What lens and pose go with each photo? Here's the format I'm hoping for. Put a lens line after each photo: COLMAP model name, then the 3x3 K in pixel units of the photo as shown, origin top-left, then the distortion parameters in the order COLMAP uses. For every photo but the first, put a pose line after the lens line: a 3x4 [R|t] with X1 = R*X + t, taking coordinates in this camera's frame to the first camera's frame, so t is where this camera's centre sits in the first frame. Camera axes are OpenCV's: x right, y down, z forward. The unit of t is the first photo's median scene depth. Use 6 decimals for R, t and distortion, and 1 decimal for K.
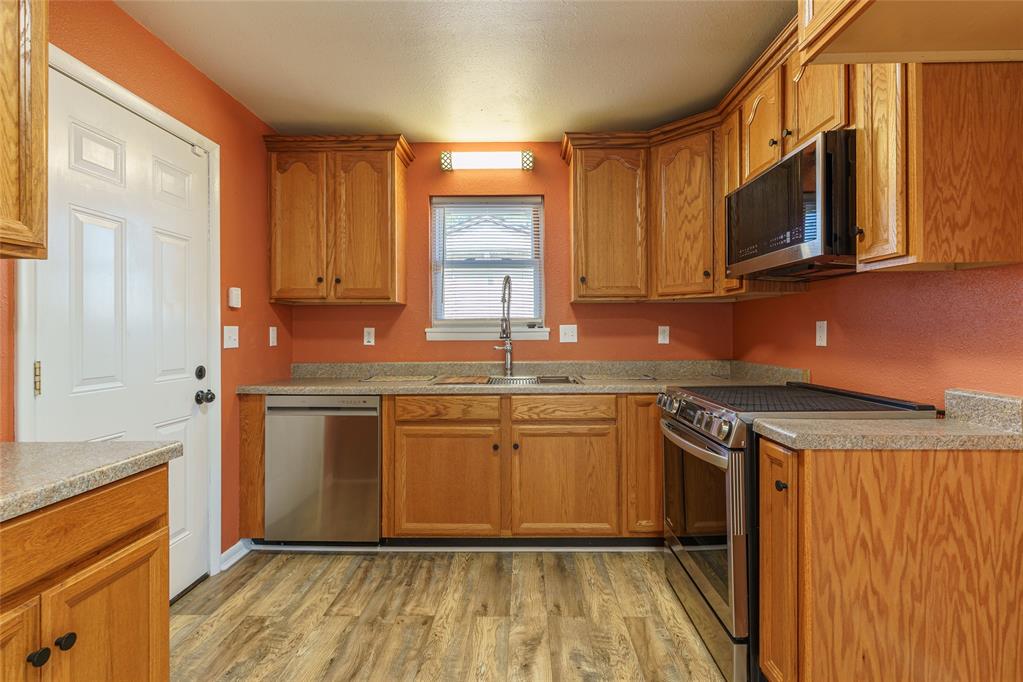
lens RADIAL K [[473.0, 0, 522.0], [0, 473.0, 330.1], [0, 0, 1]] dist [0.001523, -0.000104]
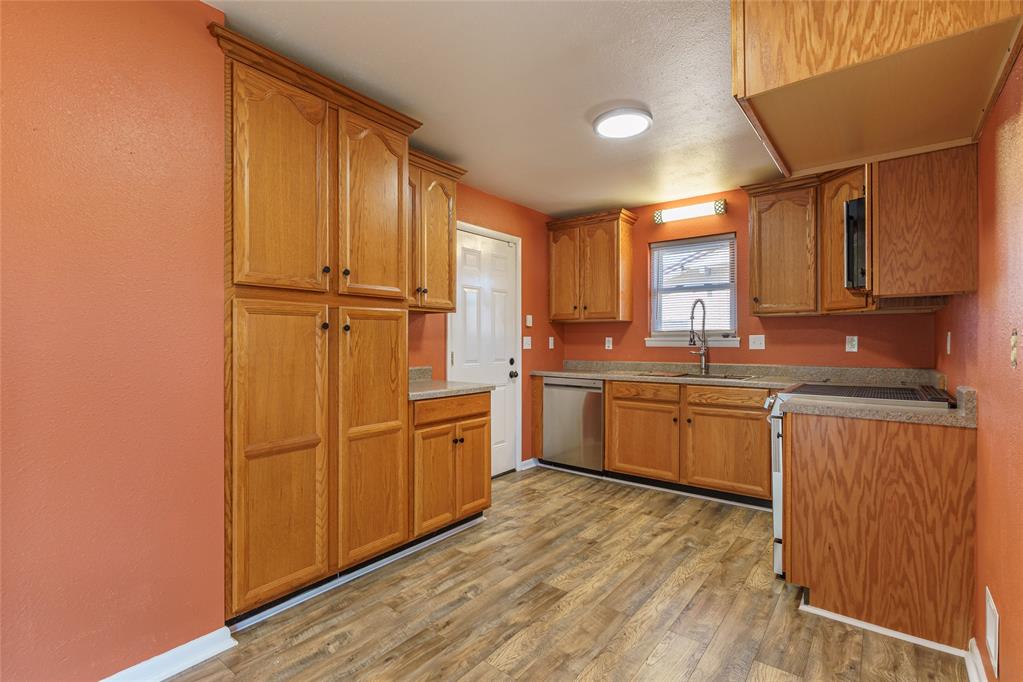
lens RADIAL K [[480.4, 0, 511.5], [0, 480.4, 341.0], [0, 0, 1]] dist [0.001060, 0.000128]
pose [[0.792599, 0.004571, -0.609726, 0.488076], [-0.001305, 0.999982, 0.005800, -0.002977], [0.609742, -0.003801, 0.792591, -0.520388]]
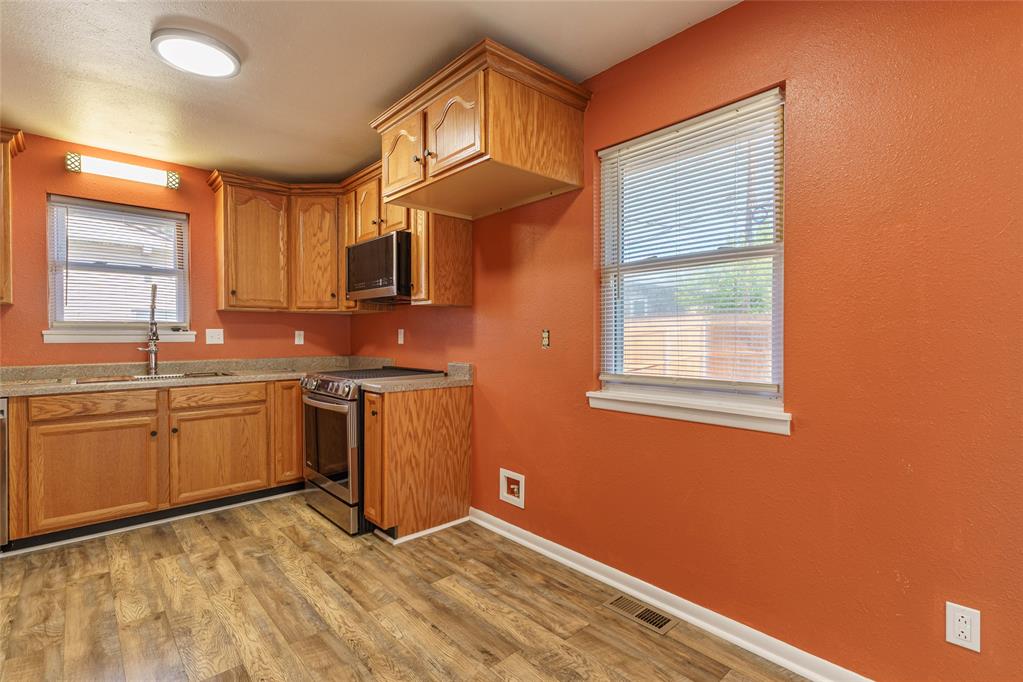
lens RADIAL K [[473.6, 0, 511.5], [0, 473.6, 341.0], [0, 0, 1]] dist [0.000943, 0.000017]
pose [[0.732847, -0.003197, 0.680386, -0.222693], [-0.005843, 0.999923, 0.010991, 0.002155], [-0.680369, -0.012030, 0.732771, -0.493316]]
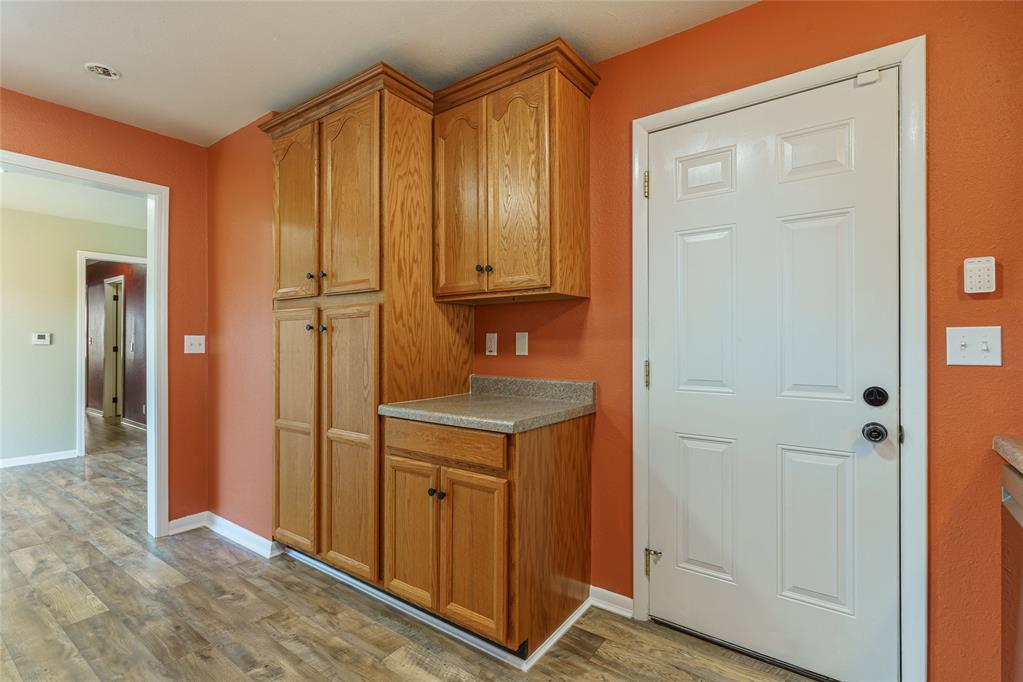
lens RADIAL K [[473.6, 0, 511.5], [0, 473.6, 341.0], [0, 0, 1]] dist [0.000943, 0.000017]
pose [[-0.588746, 0.004302, -0.808307, 0.188373], [0.006732, 0.999977, 0.000419, 0.005038], [0.808290, -0.005195, -0.588761, 0.979037]]
